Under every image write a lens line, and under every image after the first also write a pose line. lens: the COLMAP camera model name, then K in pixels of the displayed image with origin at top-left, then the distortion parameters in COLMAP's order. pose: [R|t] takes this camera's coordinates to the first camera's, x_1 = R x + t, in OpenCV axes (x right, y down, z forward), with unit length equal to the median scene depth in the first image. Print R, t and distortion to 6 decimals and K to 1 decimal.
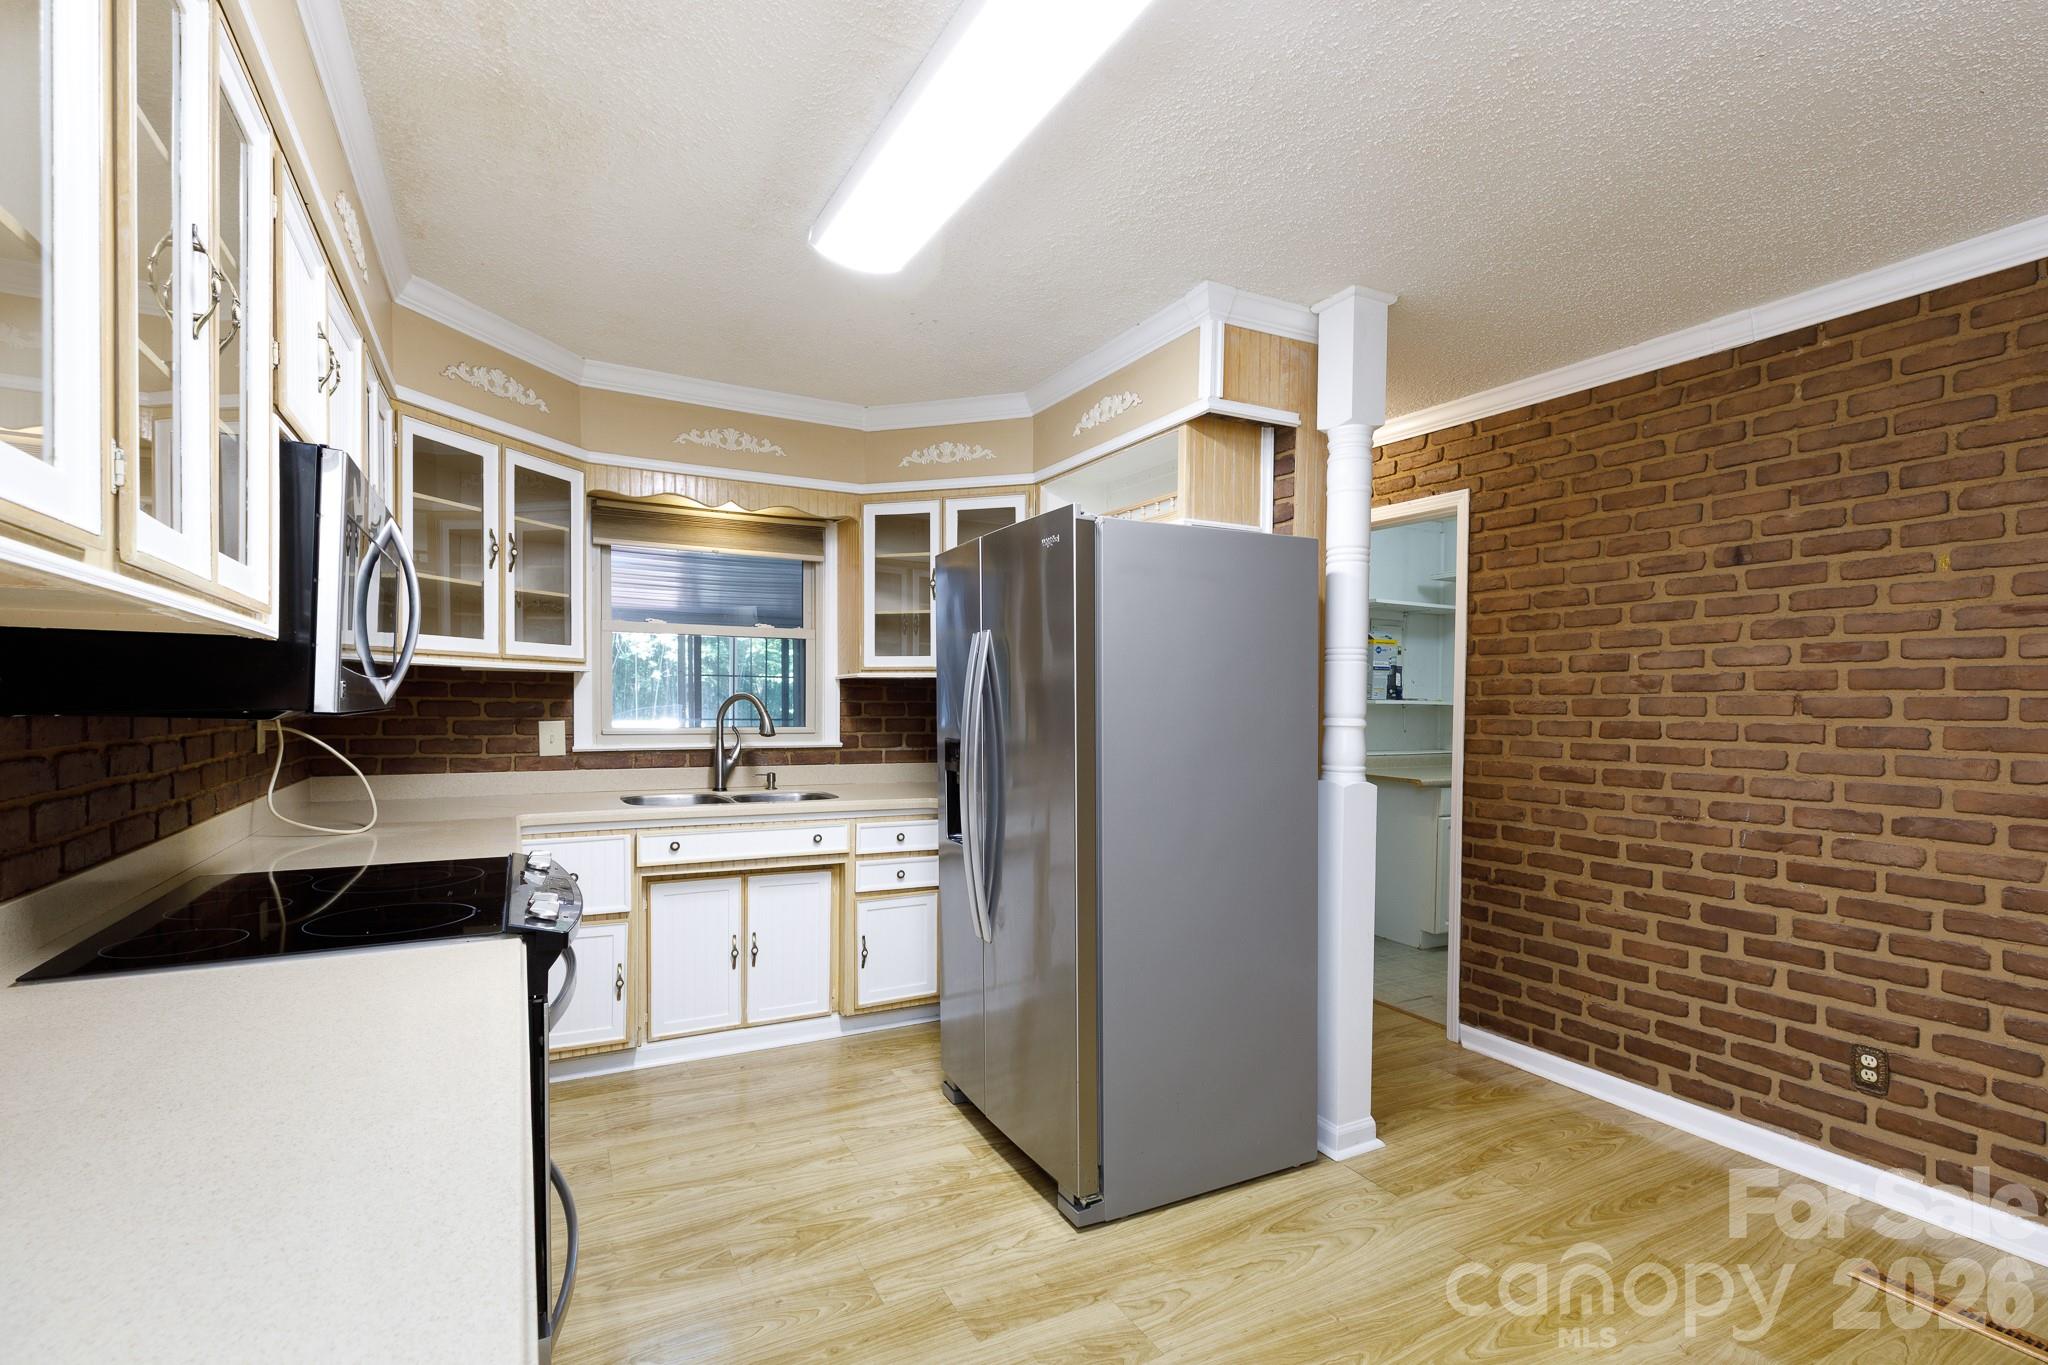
lens RADIAL K [[968.8, 0, 1010.8], [0, 968.8, 713.1], [0, 0, 1]] dist [0.011970, -0.000857]
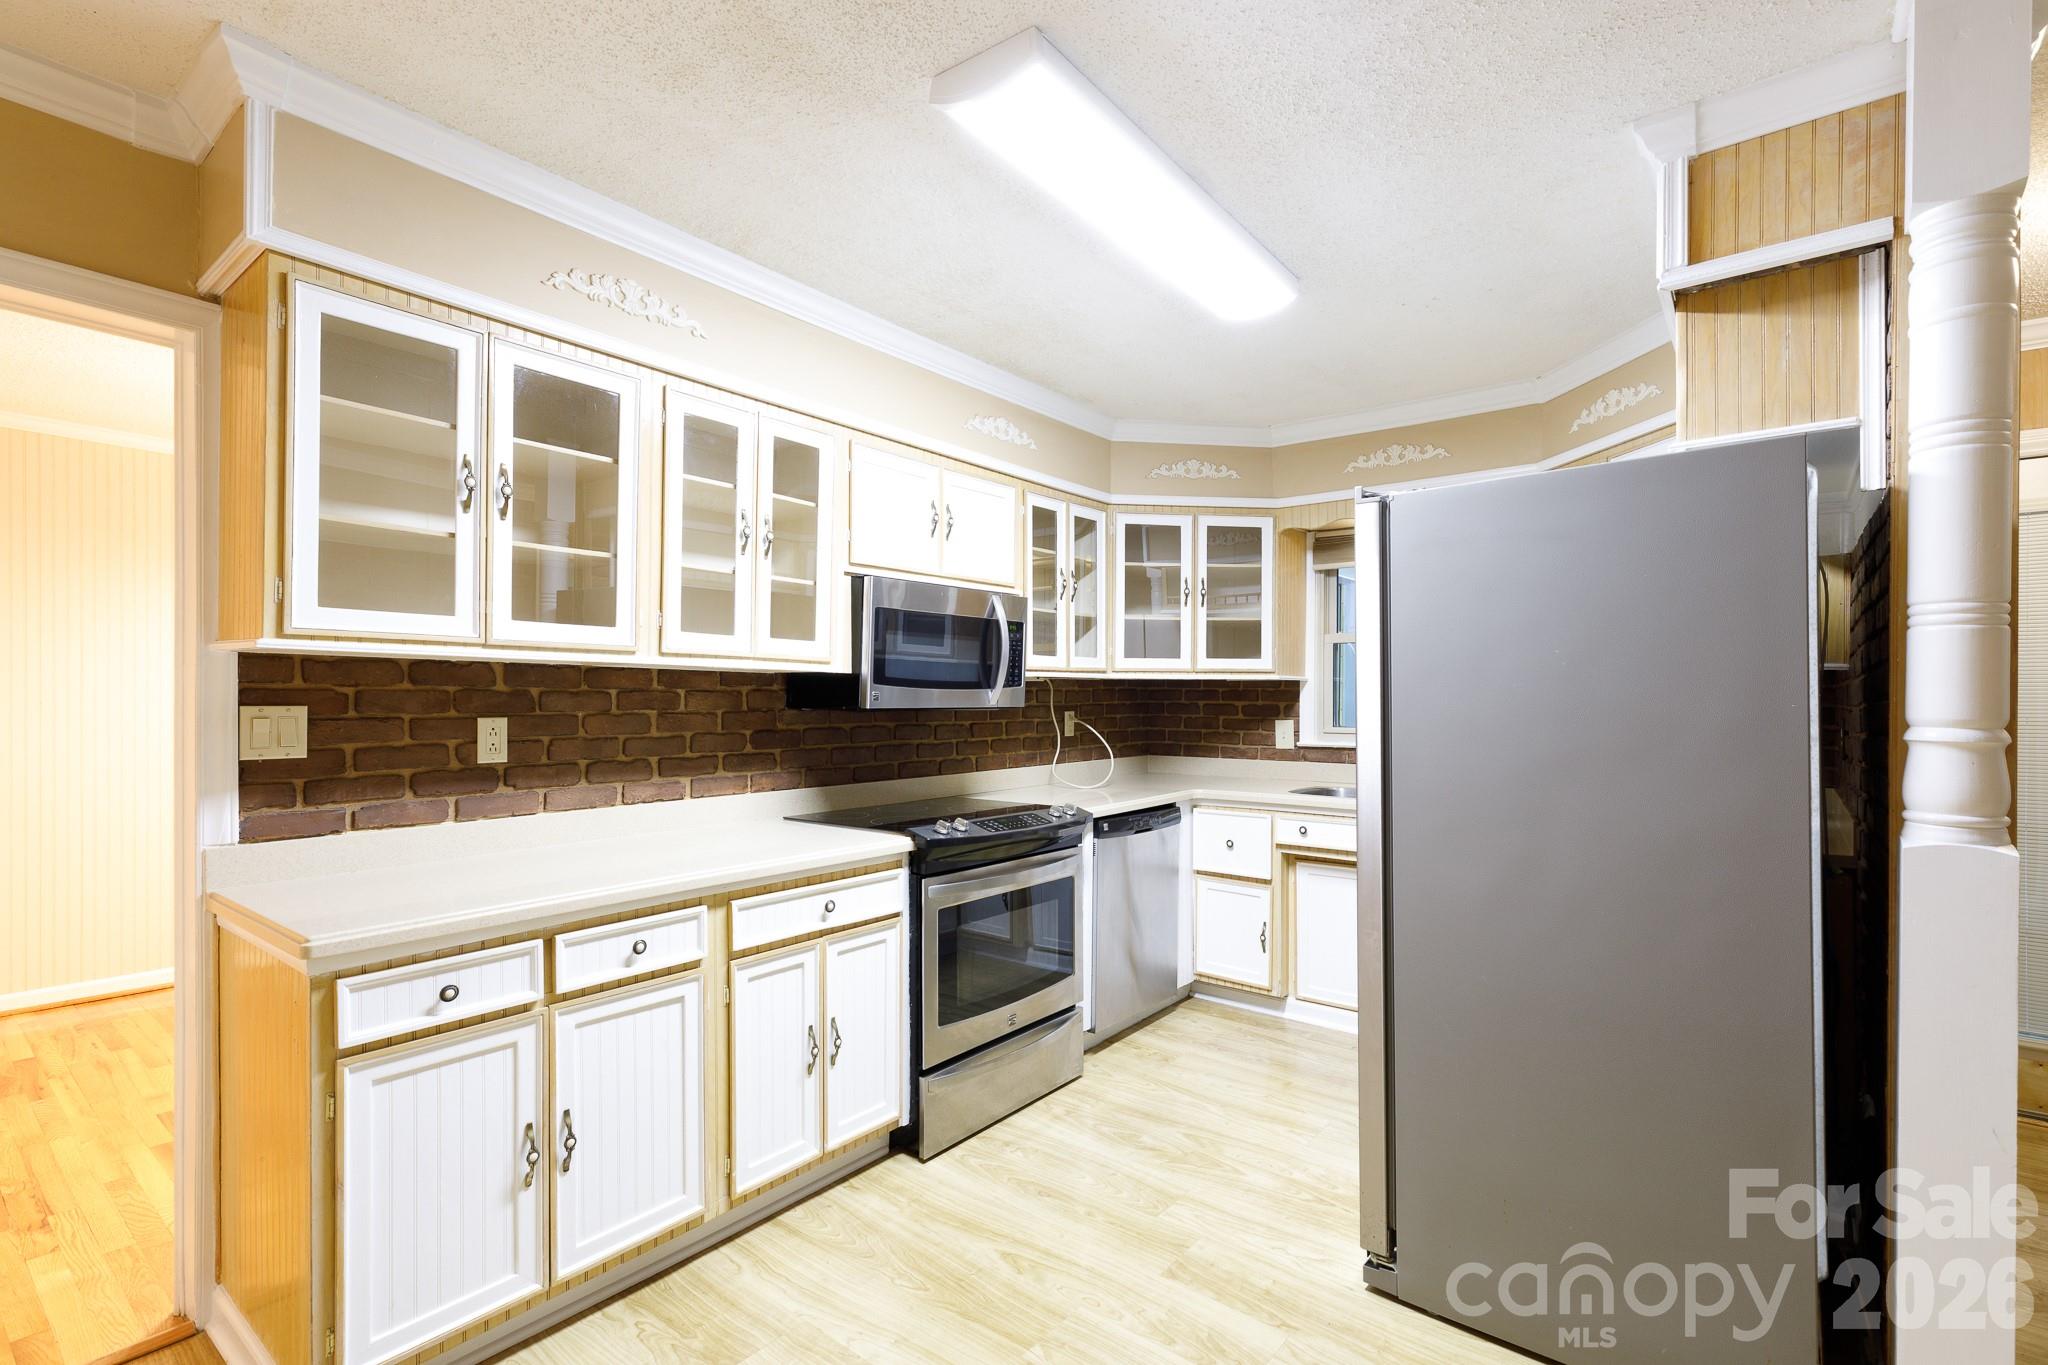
lens RADIAL K [[968.8, 0, 1023.2], [0, 968.8, 686.2], [0, 0, 1]] dist [0.011970, -0.000857]
pose [[0.379135, -0.021043, -0.925102, 0.616564], [-0.011067, 0.999567, -0.027272, 0.002341], [0.925275, 0.020578, 0.378738, 0.270870]]
